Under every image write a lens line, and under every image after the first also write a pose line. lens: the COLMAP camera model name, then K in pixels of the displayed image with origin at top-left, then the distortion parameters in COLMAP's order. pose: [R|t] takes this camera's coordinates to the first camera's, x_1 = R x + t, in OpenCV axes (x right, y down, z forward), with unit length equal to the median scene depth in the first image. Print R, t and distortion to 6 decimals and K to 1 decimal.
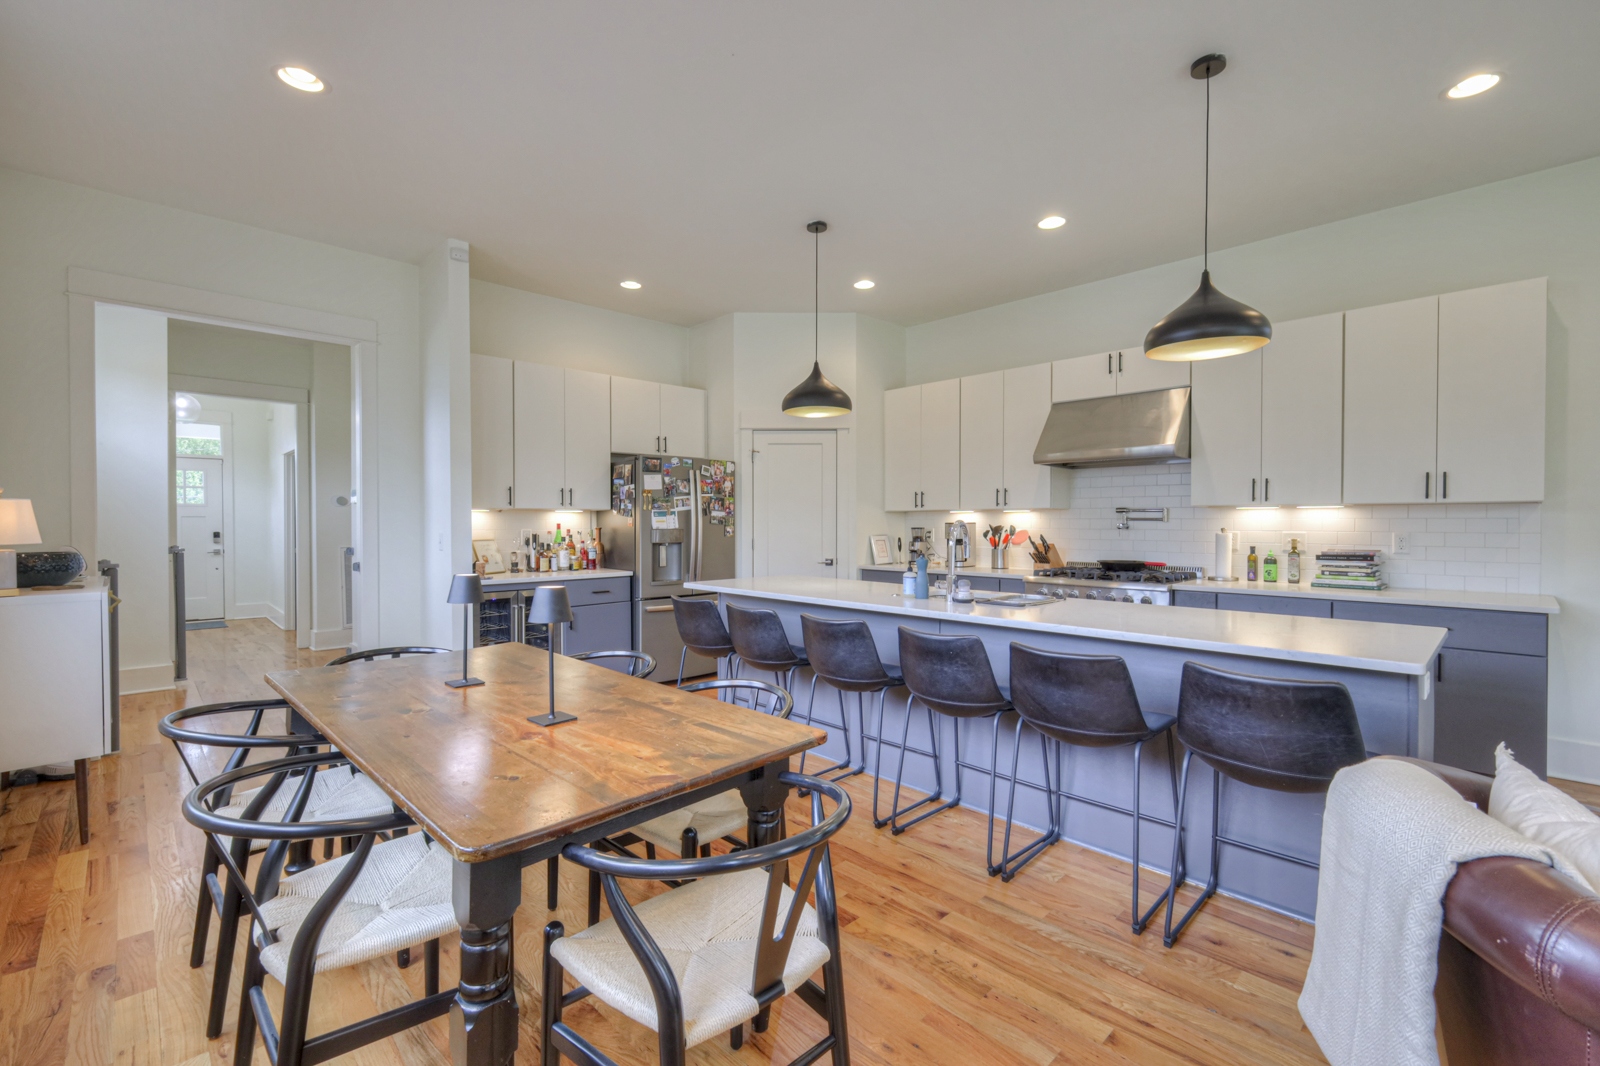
lens RADIAL K [[695.9, 0, 801.7], [0, 695.9, 528.7], [0, 0, 1]] dist [0.001378, 0.000260]
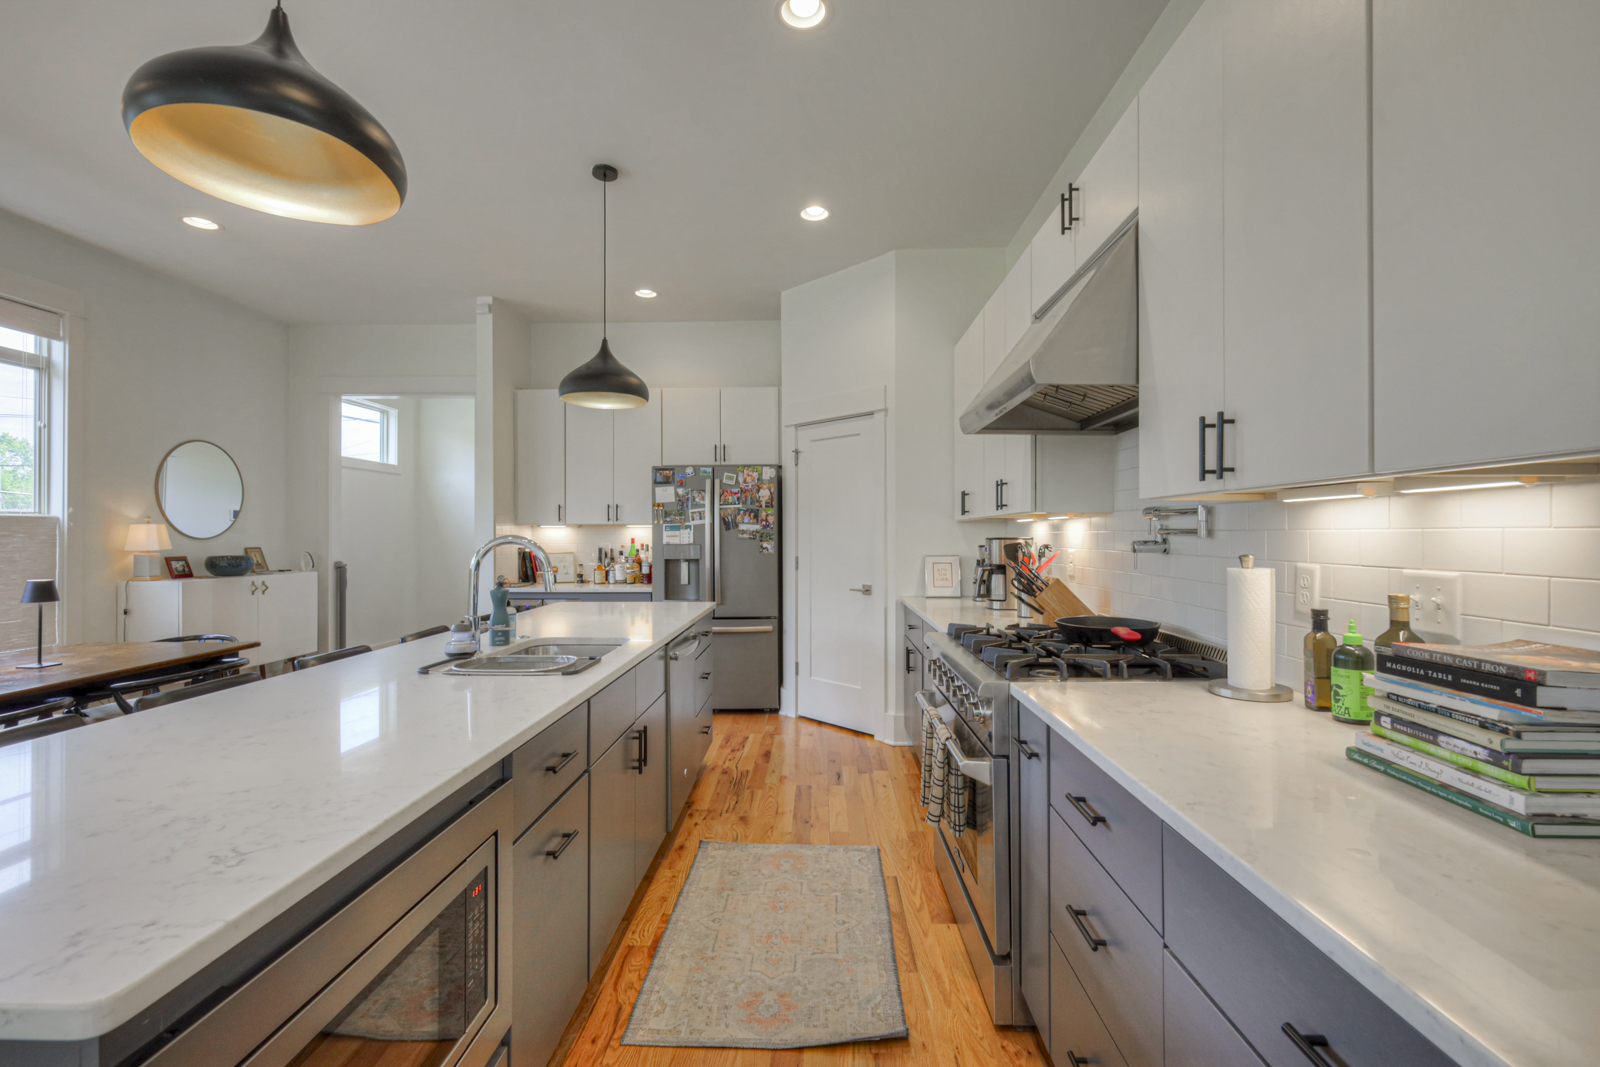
lens RADIAL K [[695.9, 0, 801.7], [0, 695.9, 529.2], [0, 0, 1]] dist [0.001378, 0.000260]
pose [[0.695946, -0.007316, -0.718057, 0.579307], [-0.005943, 0.999855, -0.015947, -0.005744], [0.718070, 0.015366, 0.695801, 0.463579]]
